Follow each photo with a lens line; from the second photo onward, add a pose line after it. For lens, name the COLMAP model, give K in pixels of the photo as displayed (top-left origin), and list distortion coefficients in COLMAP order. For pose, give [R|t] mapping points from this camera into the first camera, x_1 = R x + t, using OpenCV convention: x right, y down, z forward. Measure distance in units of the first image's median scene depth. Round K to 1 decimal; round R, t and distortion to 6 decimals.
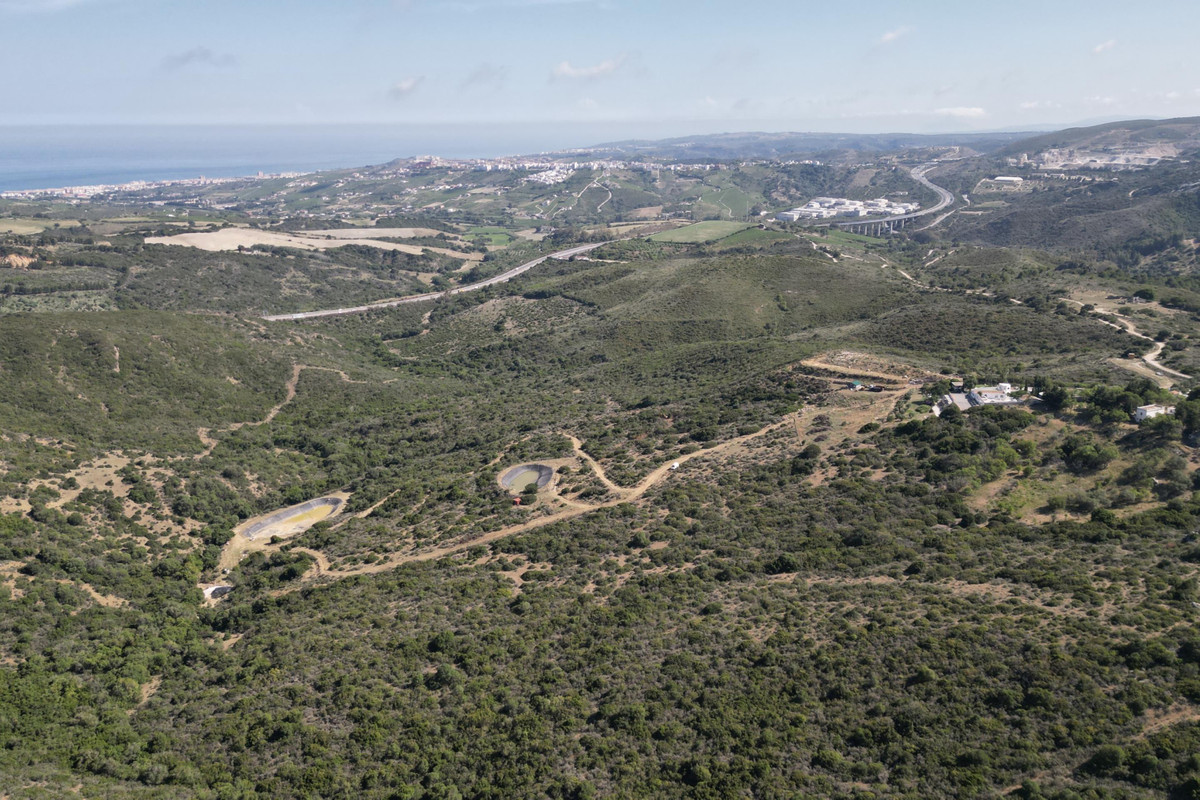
lens RADIAL K [[990.5, 0, 598.9], [0, 990.5, 395.8], [0, 0, 1]] dist [0.084055, -0.090404]
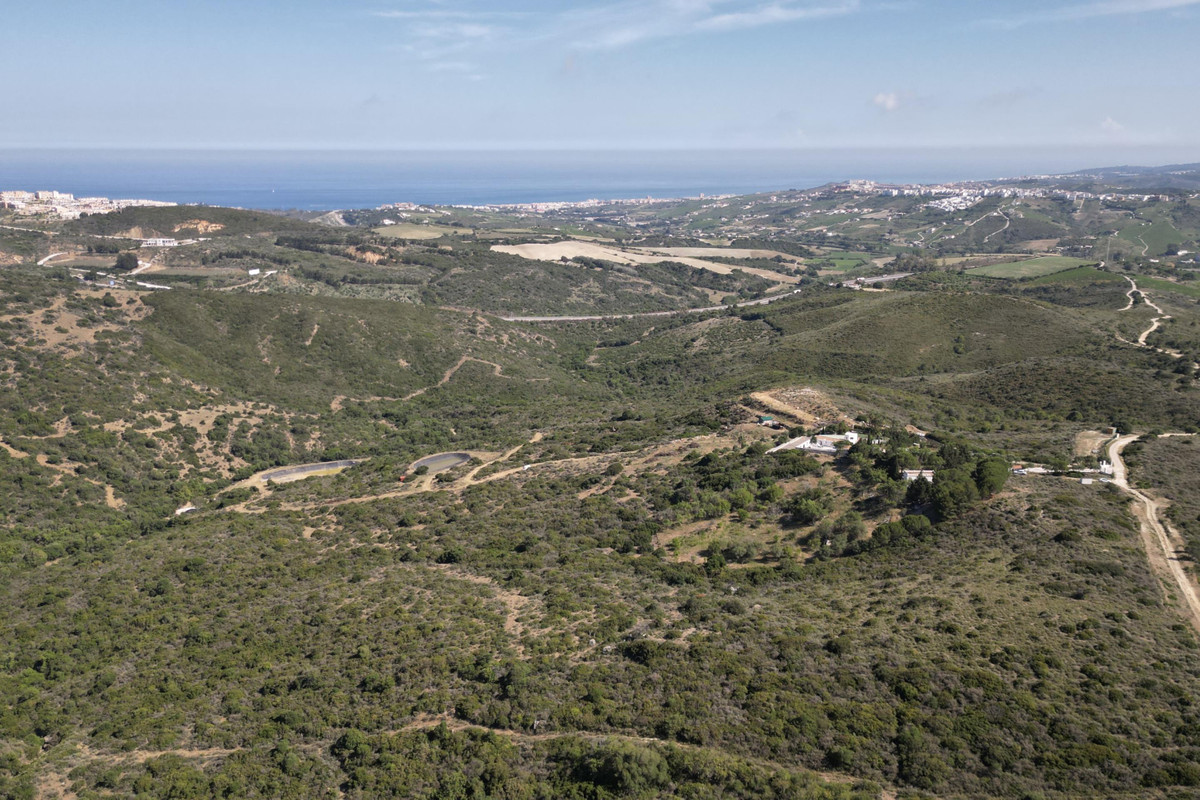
lens RADIAL K [[990.5, 0, 600.0], [0, 990.5, 403.0], [0, 0, 1]] dist [0.084055, -0.090404]
pose [[0.893441, 0.120339, -0.432761, 0.513964], [-0.127251, 0.991784, 0.013078, -0.019167], [0.430780, 0.043385, 0.901414, 0.063732]]
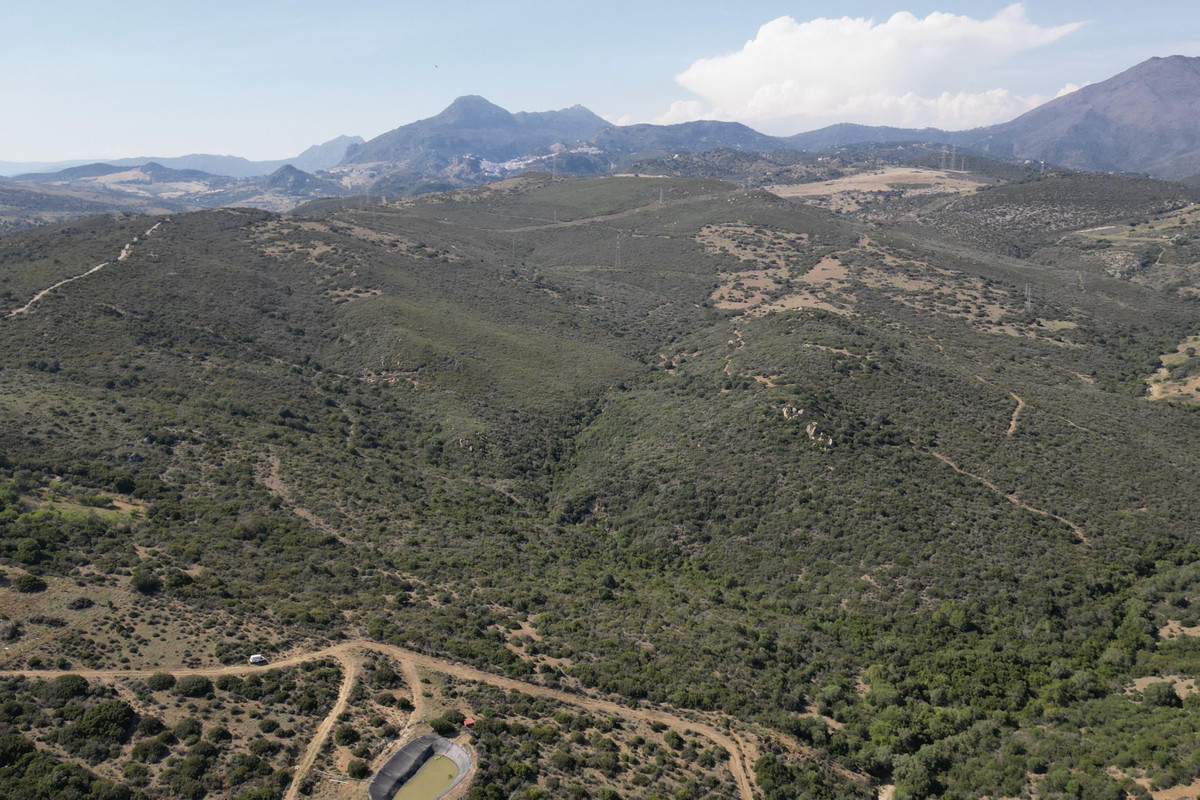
lens RADIAL K [[990.5, 0, 596.0], [0, 990.5, 395.4], [0, 0, 1]] dist [0.084055, -0.090404]
pose [[-0.969023, -0.036585, 0.244246, -0.285424], [0.078344, 0.892354, 0.444484, -0.347353], [-0.234215, 0.449850, -0.861846, 1.274169]]
